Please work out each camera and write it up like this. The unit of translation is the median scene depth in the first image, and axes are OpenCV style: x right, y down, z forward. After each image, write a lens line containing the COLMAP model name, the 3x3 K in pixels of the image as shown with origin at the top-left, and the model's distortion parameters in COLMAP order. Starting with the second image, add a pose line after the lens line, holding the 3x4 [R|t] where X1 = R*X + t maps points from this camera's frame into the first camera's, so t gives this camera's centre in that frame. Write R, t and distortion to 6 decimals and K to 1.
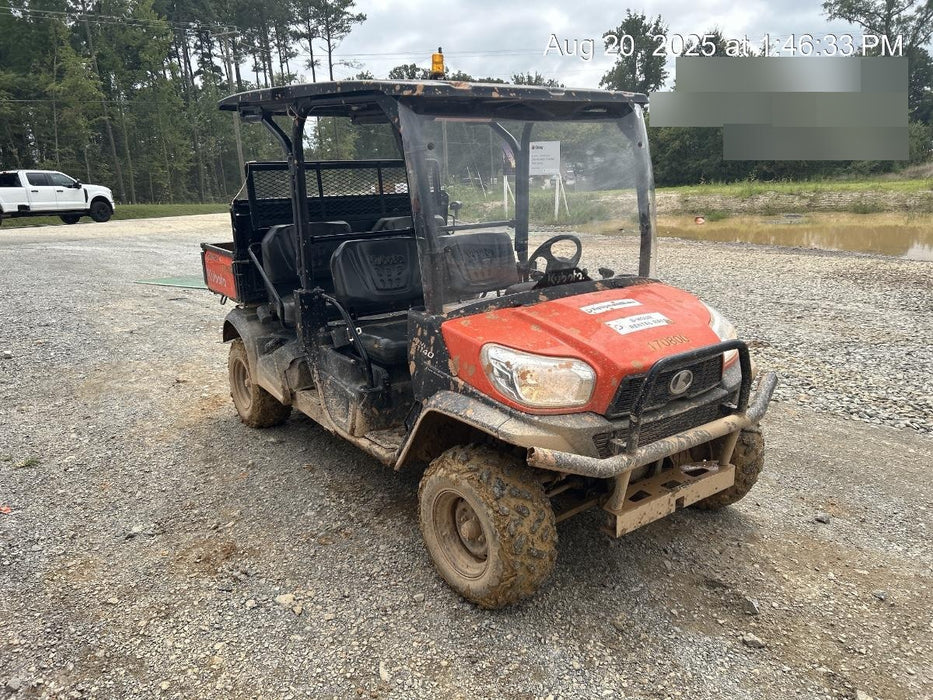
lens RADIAL K [[686.8, 0, 466.5], [0, 686.8, 350.0], [0, 0, 1]] dist [0.091537, -0.135949]
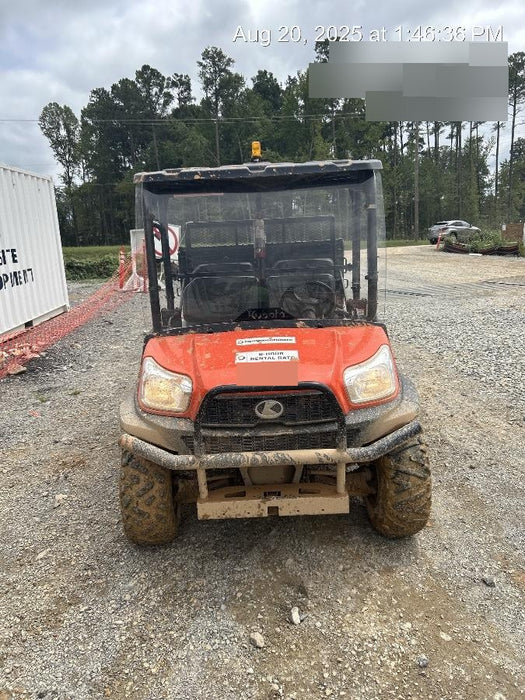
lens RADIAL K [[515.3, 0, 262.5], [0, 515.3, 350.0], [0, 0, 1]] dist [0.091537, -0.135949]
pose [[0.811700, 0.118557, -0.571915, 0.784871], [-0.117404, 0.992315, 0.039078, -0.088009], [0.572153, 0.035426, 0.819381, 0.253618]]
